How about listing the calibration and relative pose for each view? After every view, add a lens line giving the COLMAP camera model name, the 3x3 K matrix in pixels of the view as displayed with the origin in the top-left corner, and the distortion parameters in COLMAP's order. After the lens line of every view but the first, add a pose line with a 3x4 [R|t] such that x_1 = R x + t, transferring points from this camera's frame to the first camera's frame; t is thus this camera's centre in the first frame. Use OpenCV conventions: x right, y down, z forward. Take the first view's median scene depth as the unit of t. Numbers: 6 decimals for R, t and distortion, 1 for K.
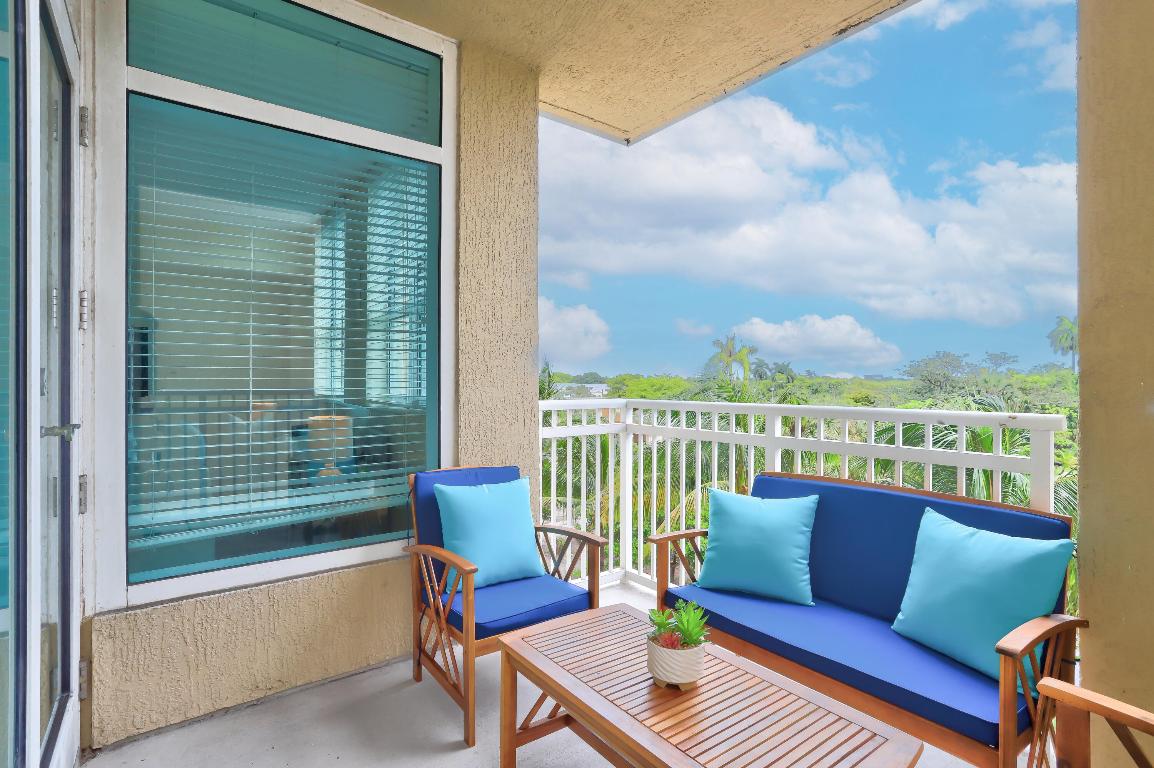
lens RADIAL K [[545.2, 0, 577.0], [0, 545.2, 384.0], [0, 0, 1]] dist [0.000123, 0.041233]
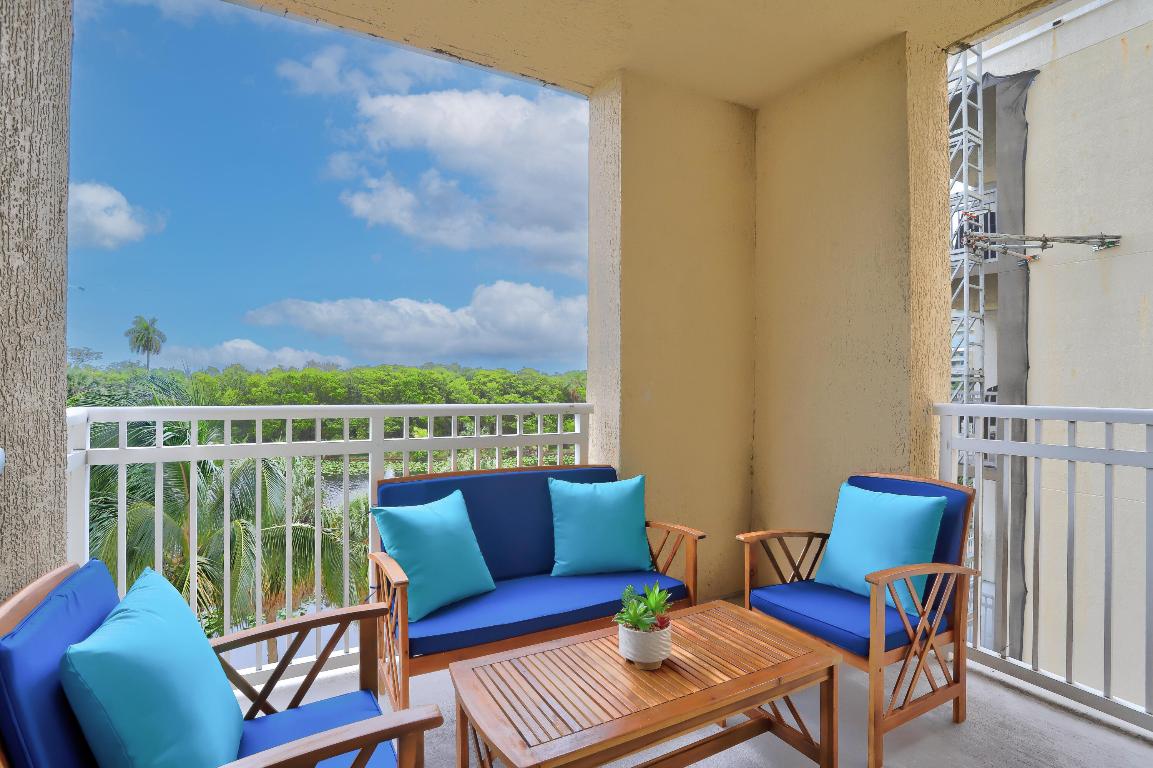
lens RADIAL K [[571.0, 0, 579.7], [0, 571.0, 379.5], [0, 0, 1]] dist [-0.100833, 0.050055]
pose [[0.101939, 0.026095, 0.994448, -0.623105], [-0.023730, 0.999435, -0.023793, 0.013918], [-0.994508, -0.021173, 0.102501, 0.681251]]
